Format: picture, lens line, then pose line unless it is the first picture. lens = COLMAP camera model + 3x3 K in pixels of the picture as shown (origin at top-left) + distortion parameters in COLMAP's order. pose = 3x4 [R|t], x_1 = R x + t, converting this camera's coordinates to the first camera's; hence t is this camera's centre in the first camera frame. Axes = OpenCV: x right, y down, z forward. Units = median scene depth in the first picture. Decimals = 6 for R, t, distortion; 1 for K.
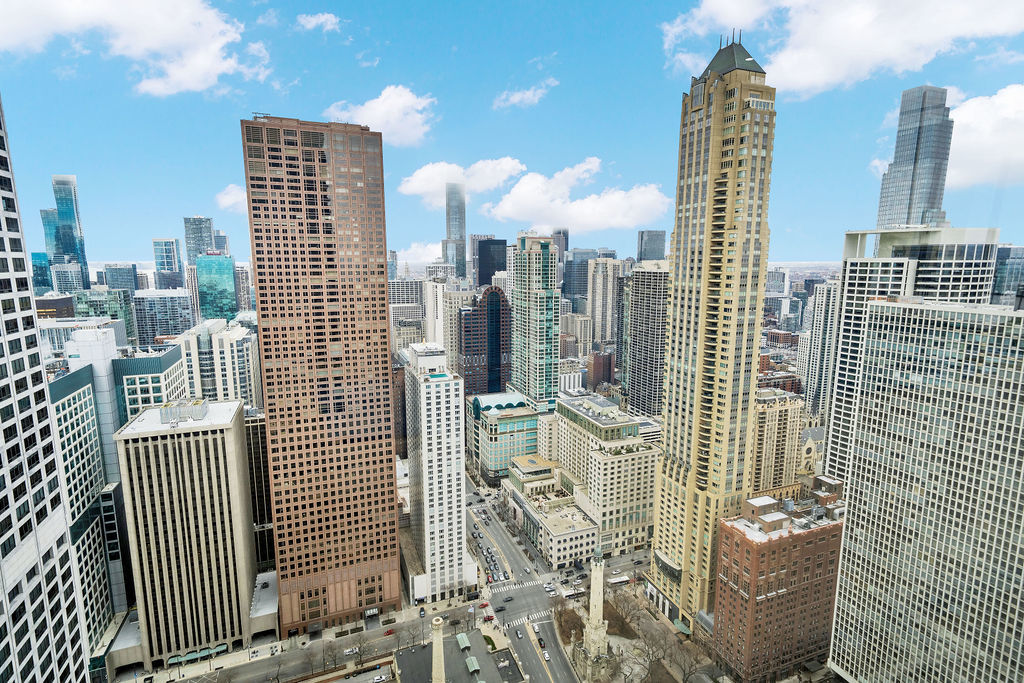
lens RADIAL K [[502.7, 0, 512.0], [0, 502.7, 341.5], [0, 0, 1]] dist [0.016583, 0.000398]
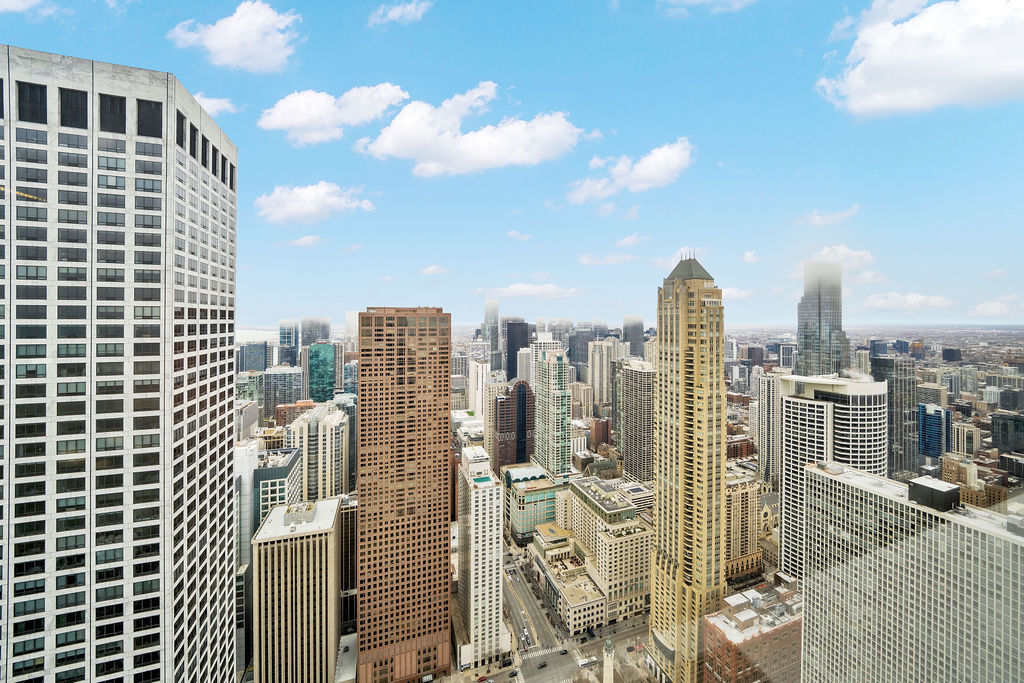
lens RADIAL K [[373.7, 0, 517.6], [0, 373.7, 314.2], [0, 0, 1]] dist [-0.018044, 0.000494]
pose [[0.999486, 0.005102, -0.031643, -0.030018], [-0.010491, 0.984941, -0.172570, -0.212775], [0.030286, 0.172813, 0.984489, -0.053453]]
